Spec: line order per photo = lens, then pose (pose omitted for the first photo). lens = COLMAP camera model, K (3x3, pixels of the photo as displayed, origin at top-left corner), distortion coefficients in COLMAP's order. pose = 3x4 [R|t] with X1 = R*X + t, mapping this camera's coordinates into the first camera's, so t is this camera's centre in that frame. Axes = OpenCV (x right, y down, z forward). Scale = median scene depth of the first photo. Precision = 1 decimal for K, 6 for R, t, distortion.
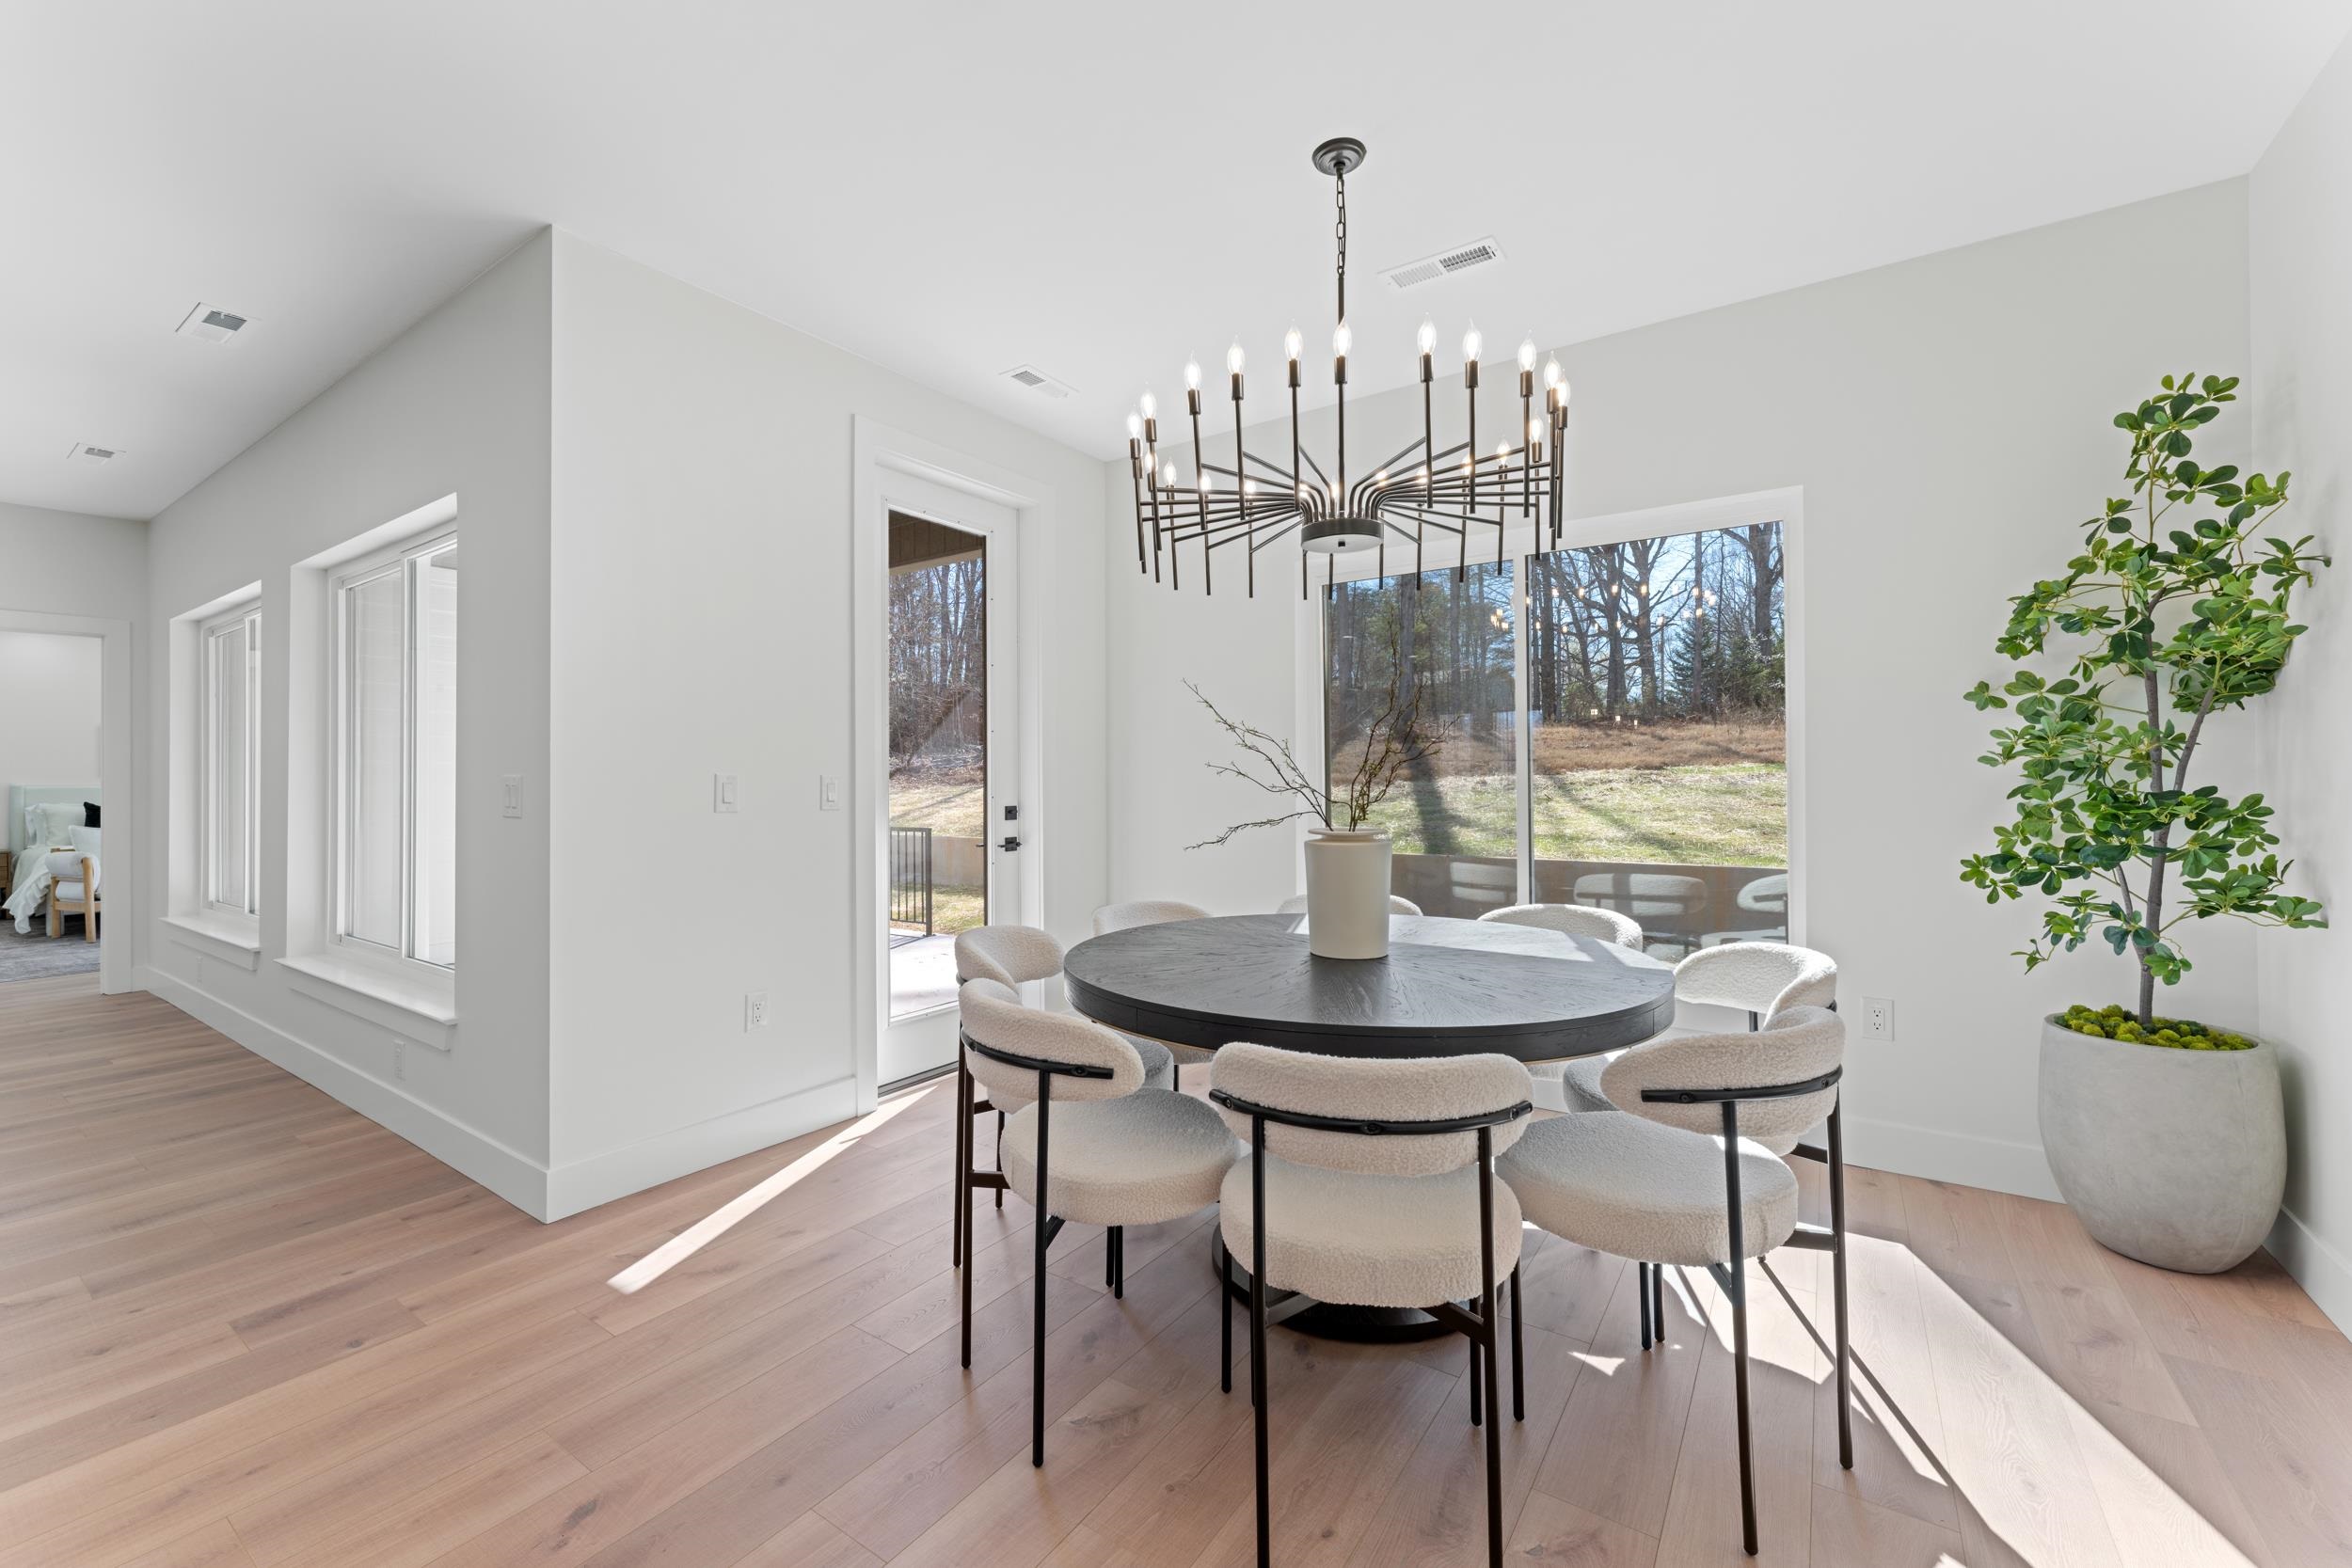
lens RADIAL K [[950.7, 0, 1173.4], [0, 950.7, 774.4], [0, 0, 1]] dist [-0.001684, -0.000018]
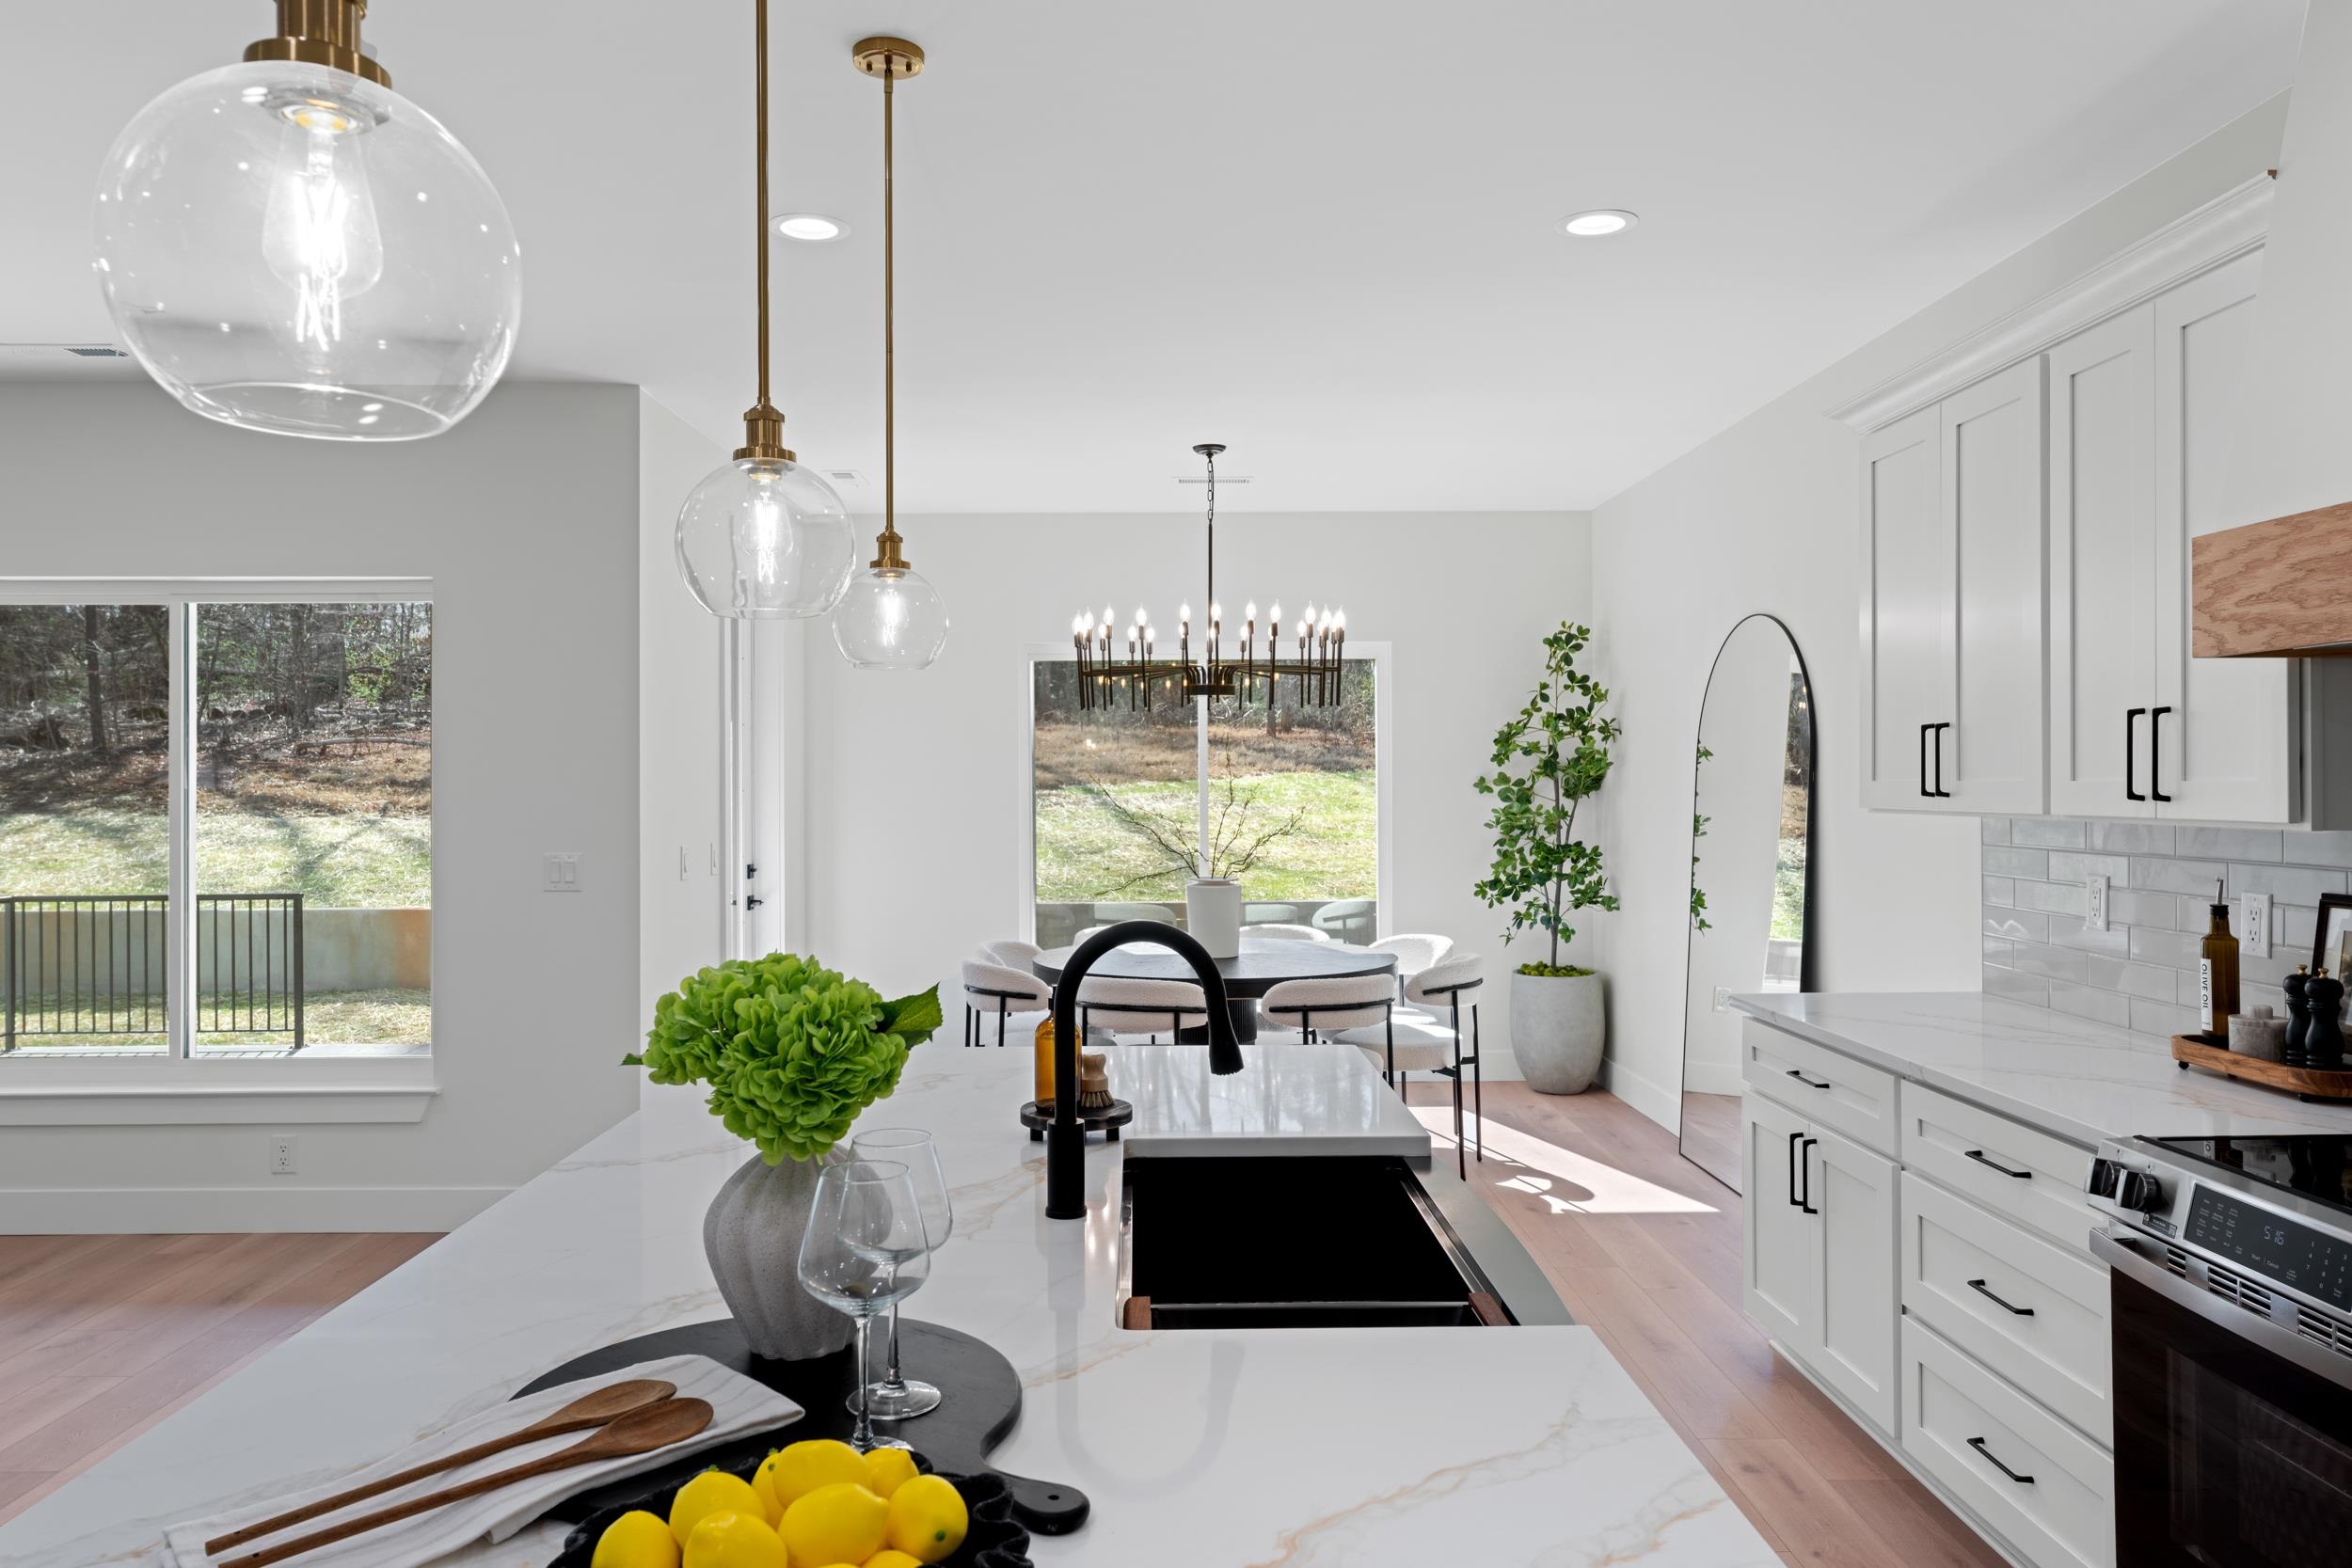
lens RADIAL K [[1572.3, 0, 1166.5], [0, 1572.3, 773.8], [0, 0, 1]] dist [0.001206, -0.001436]
pose [[0.816099, 0.004936, 0.577891, -1.341105], [-0.004485, 0.999988, -0.002207, -0.105022], [-0.577895, -0.000791, 0.816111, -1.046516]]
